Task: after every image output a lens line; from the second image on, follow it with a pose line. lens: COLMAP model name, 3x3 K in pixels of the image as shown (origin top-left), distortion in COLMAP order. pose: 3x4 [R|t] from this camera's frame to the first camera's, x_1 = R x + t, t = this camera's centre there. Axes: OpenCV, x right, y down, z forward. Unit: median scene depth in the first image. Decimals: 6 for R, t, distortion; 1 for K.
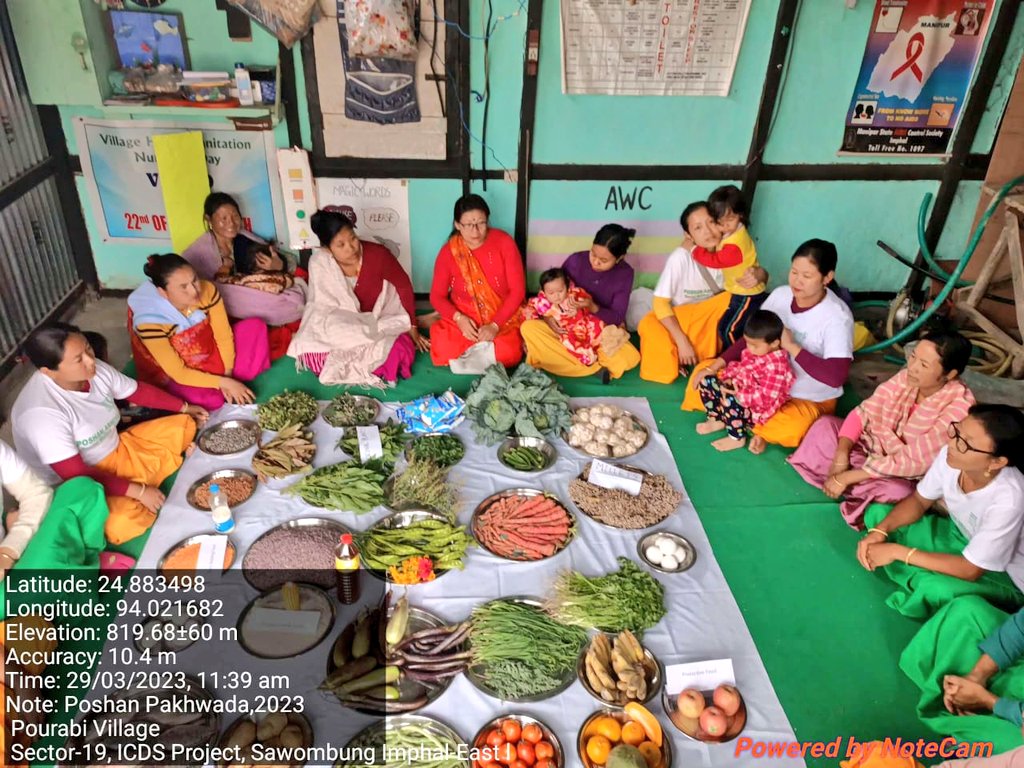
lens RADIAL K [[741.8, 0, 509.4], [0, 741.8, 368.4], [0, 0, 1]] dist [0.022895, -0.004209]
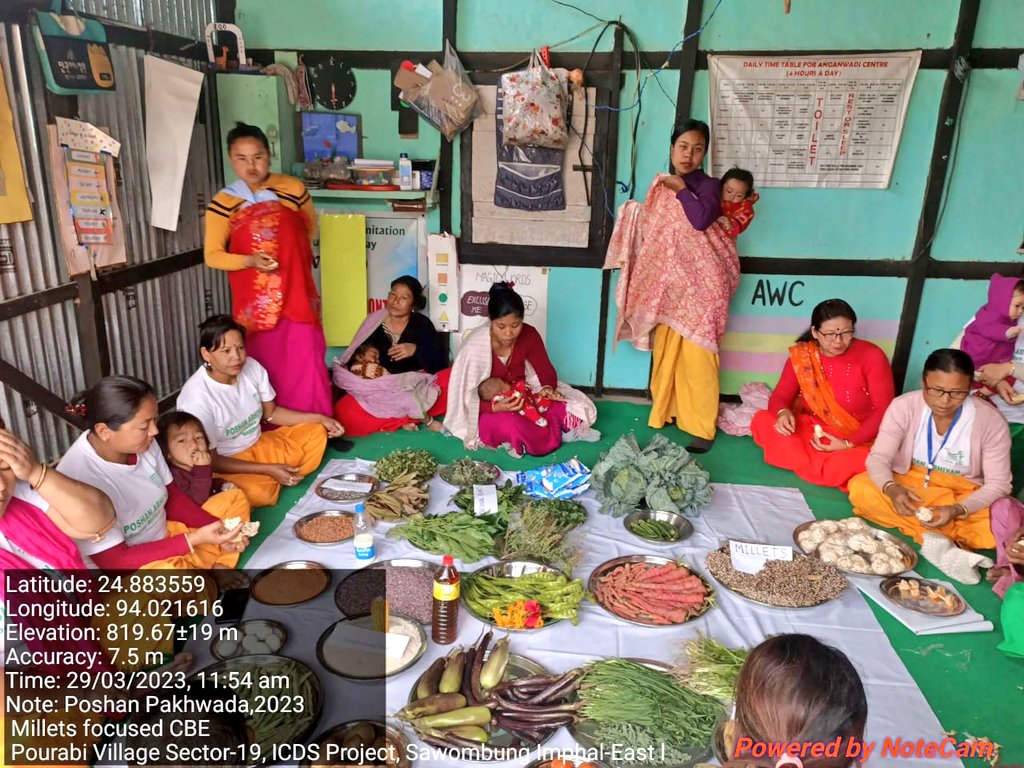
lens RADIAL K [[741.8, 0, 509.4], [0, 741.8, 368.4], [0, 0, 1]] dist [0.022895, -0.004209]
pose [[0.981427, 0.044697, -0.186556, 0.006692], [-0.089918, 0.966214, -0.241546, 0.153271], [0.169457, 0.253834, 0.952288, 0.074402]]
